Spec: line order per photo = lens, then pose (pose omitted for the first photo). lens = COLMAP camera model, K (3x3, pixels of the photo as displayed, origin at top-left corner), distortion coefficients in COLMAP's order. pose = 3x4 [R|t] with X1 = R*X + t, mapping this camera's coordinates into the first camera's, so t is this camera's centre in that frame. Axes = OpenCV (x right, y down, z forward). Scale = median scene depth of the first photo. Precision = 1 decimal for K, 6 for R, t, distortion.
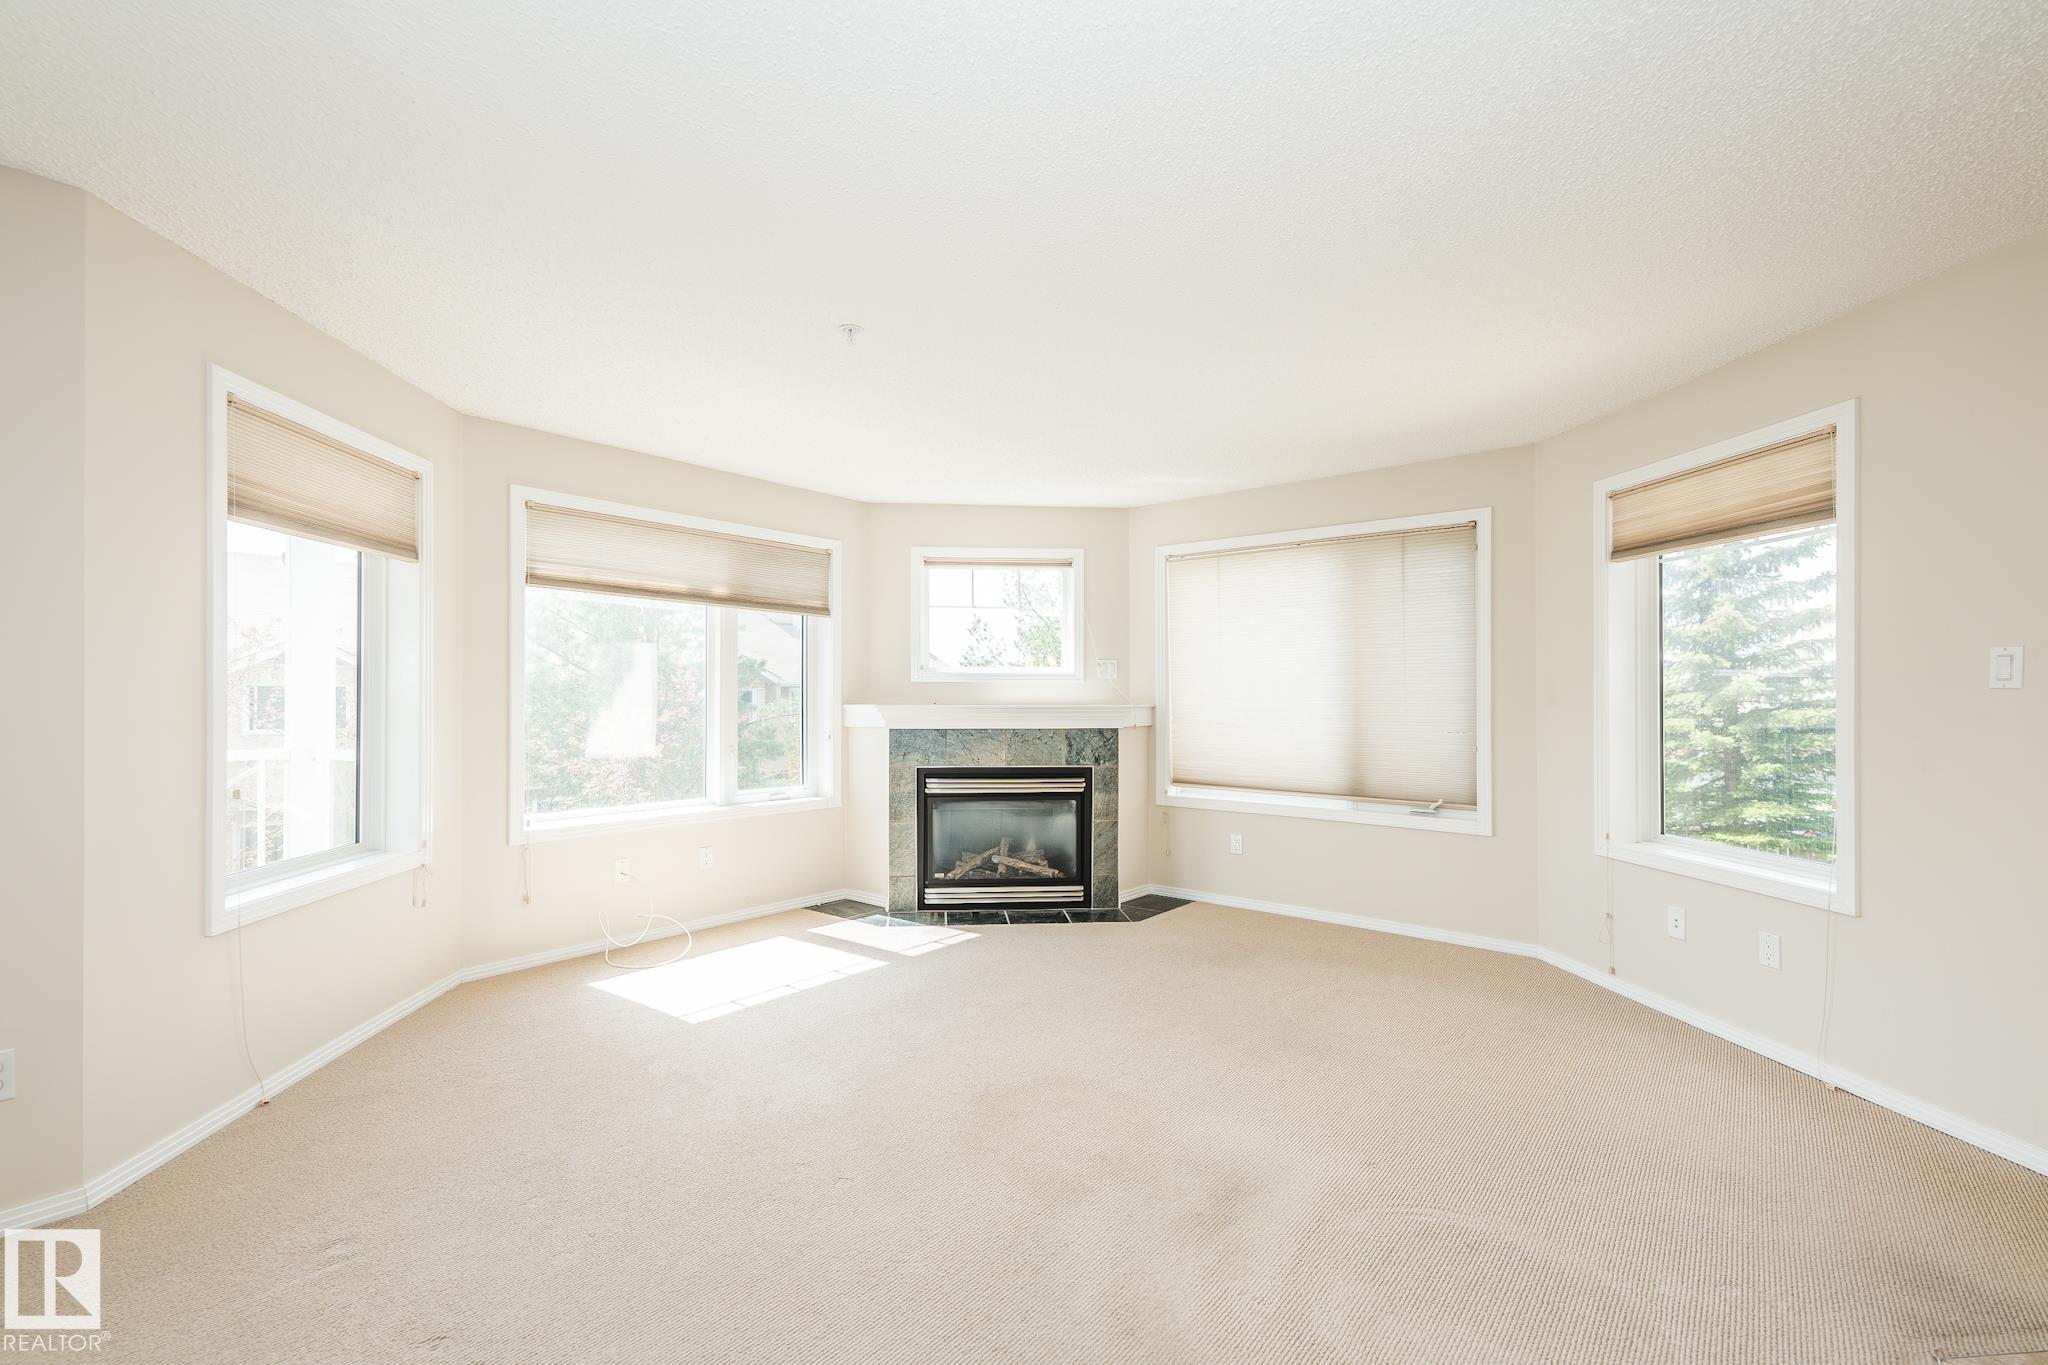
lens RADIAL K [[889.3, 0, 1071.8], [0, 889.3, 694.2], [0, 0, 1]] dist [0.002986, 0.000045]
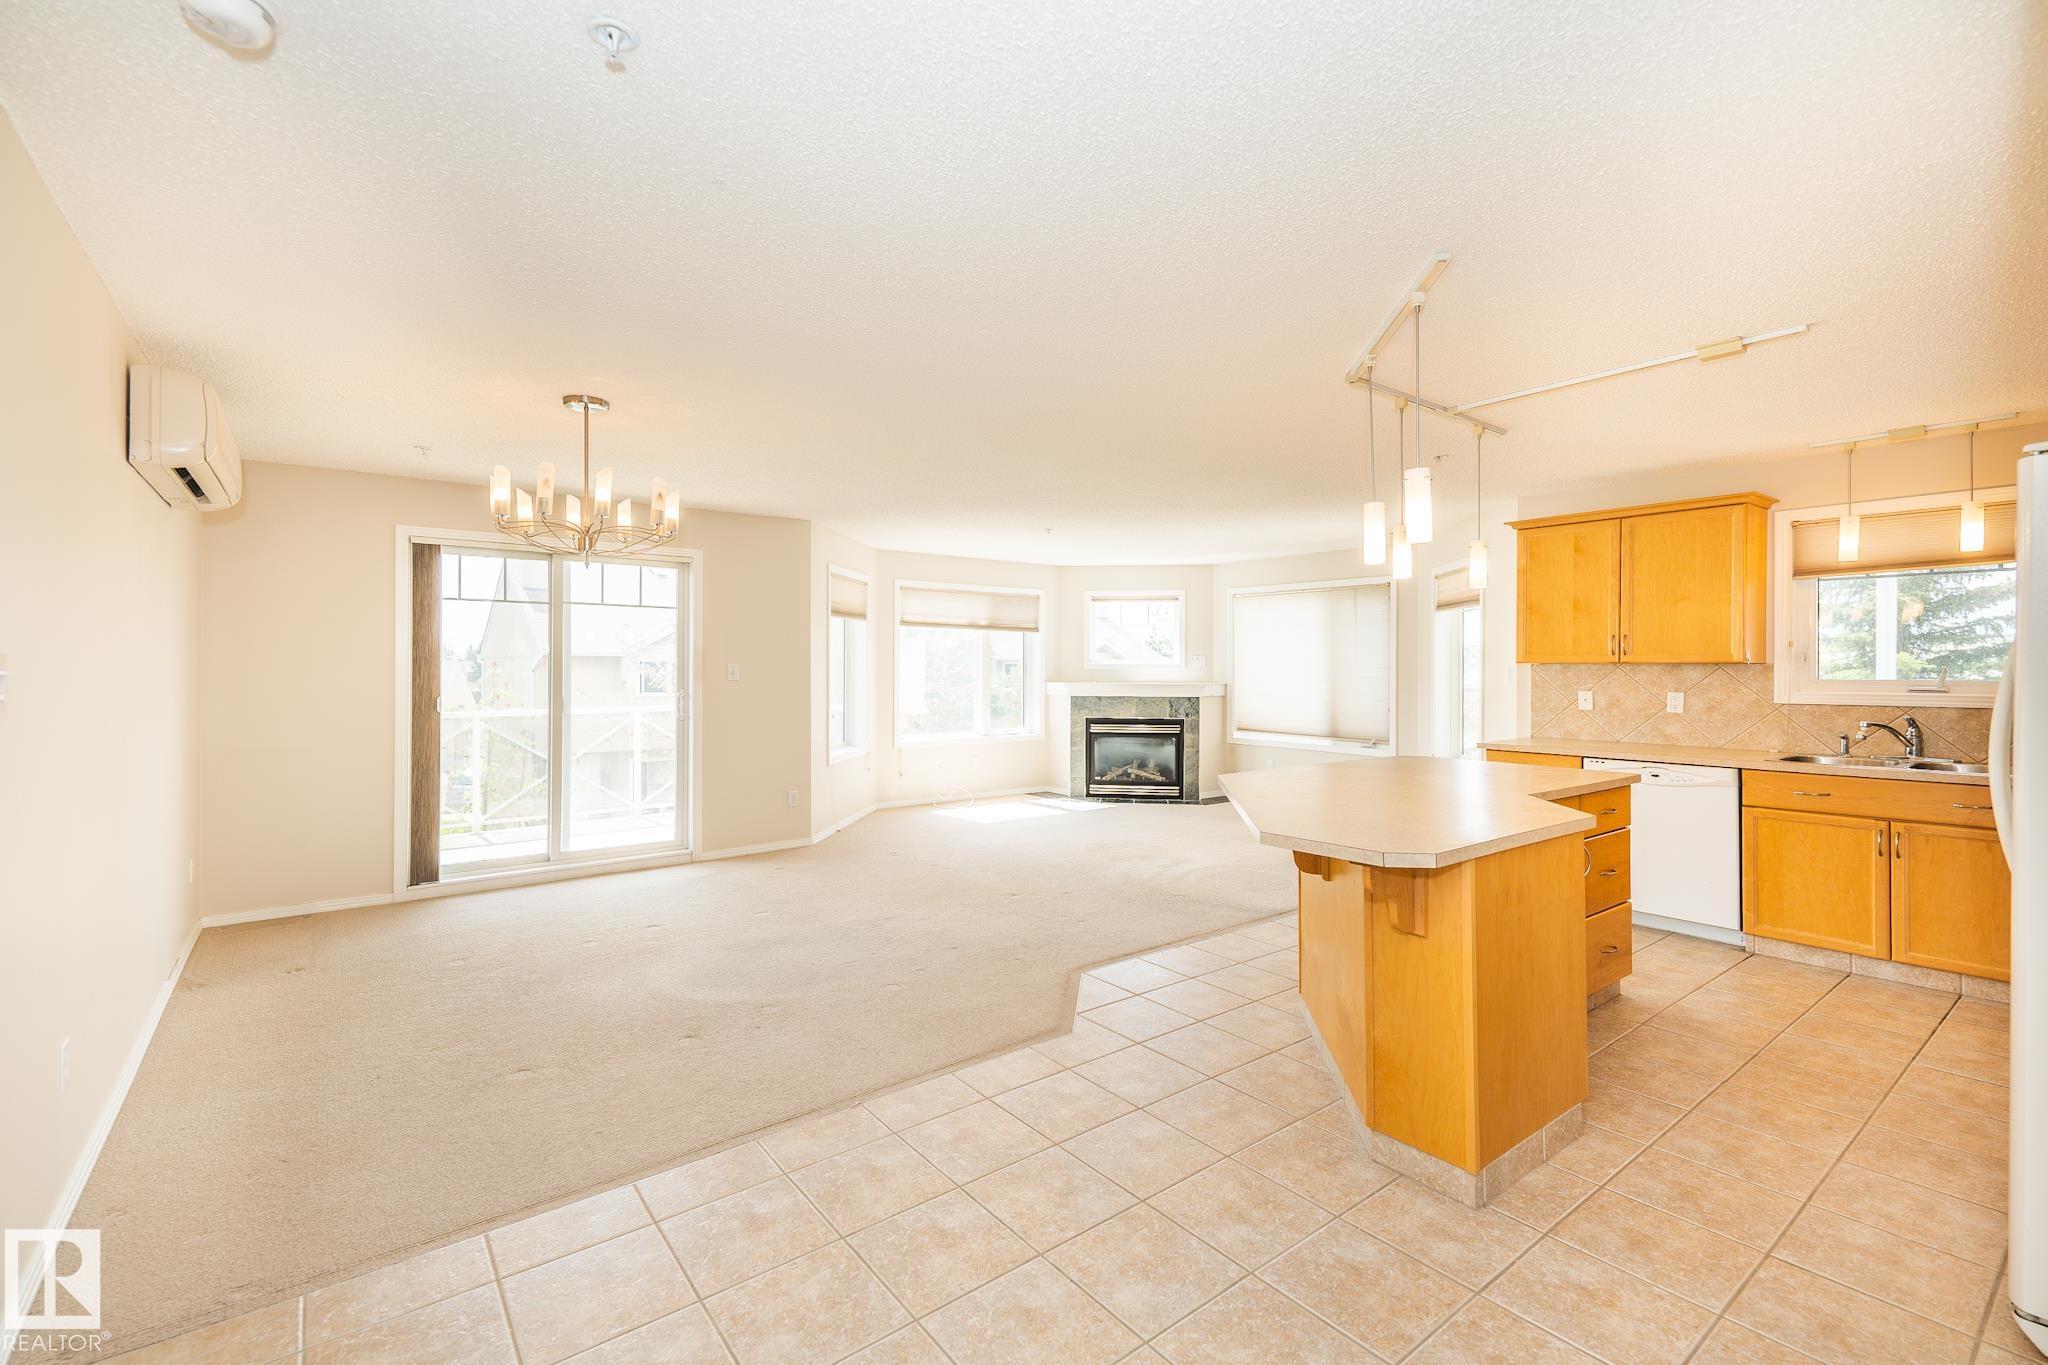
lens RADIAL K [[799.8, 0, 990.5], [0, 799.8, 672.1], [0, 0, 1]] dist [0.000673, 0.000075]
pose [[0.947901, 0.000683, -0.318563, 0.161324], [0.001546, 0.999976, 0.006746, -0.020941], [0.318560, -0.006887, 0.947878, -0.603042]]
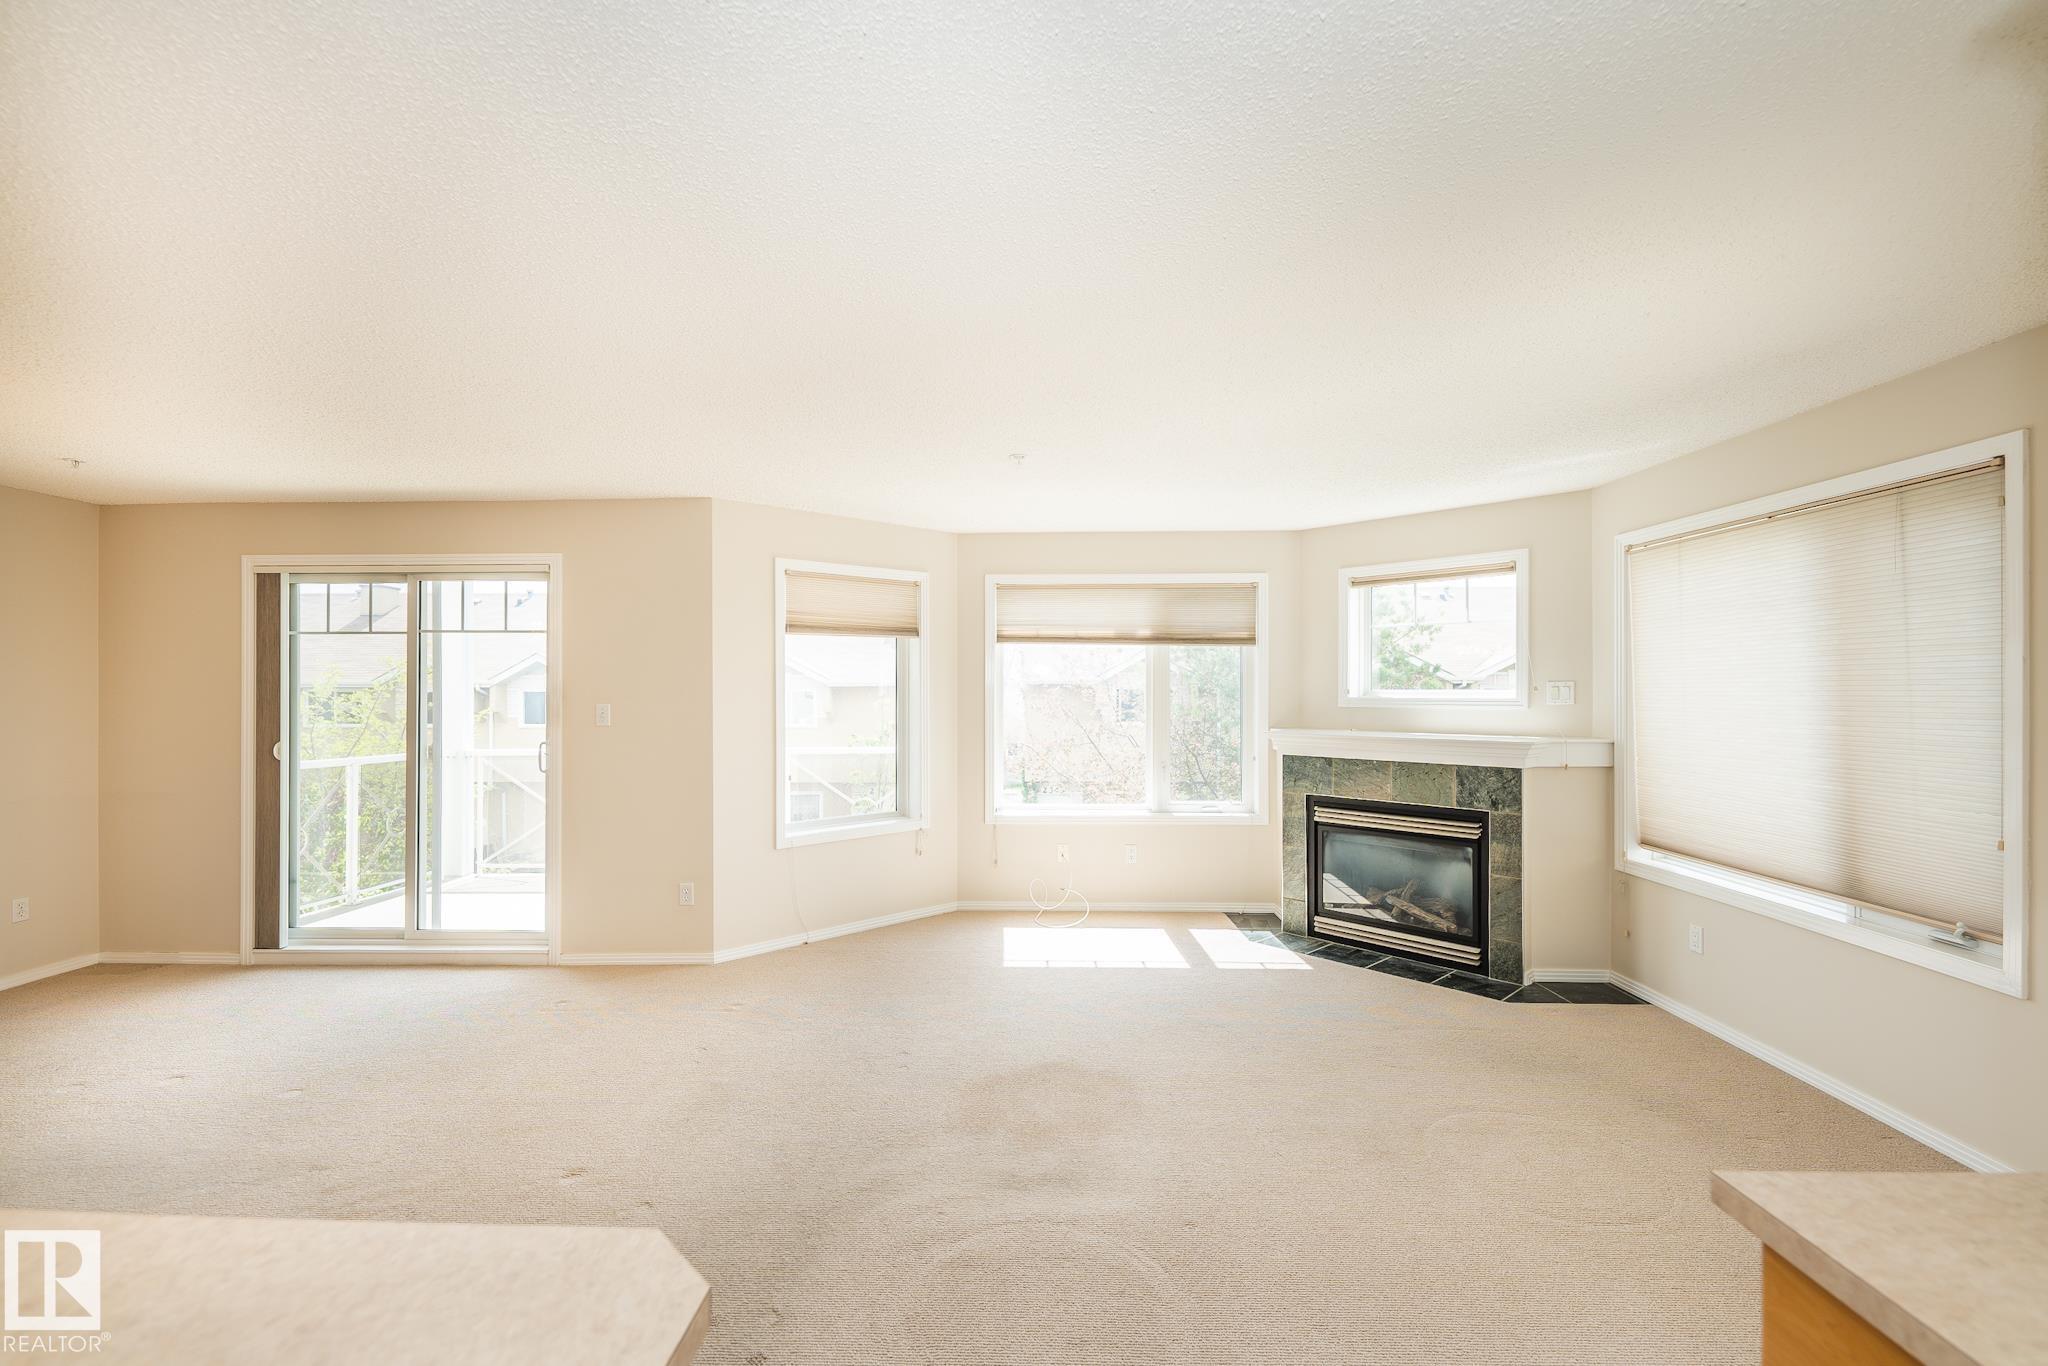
lens RADIAL K [[891.1, 0, 933.1], [0, 891.1, 692.6], [0, 0, 1]] dist [0.000056, -0.000196]
pose [[0.581508, -0.006111, -0.813518, 0.406216], [0.005307, 0.999979, -0.003718, -0.031645], [0.813523, -0.002155, 0.581528, 0.069159]]
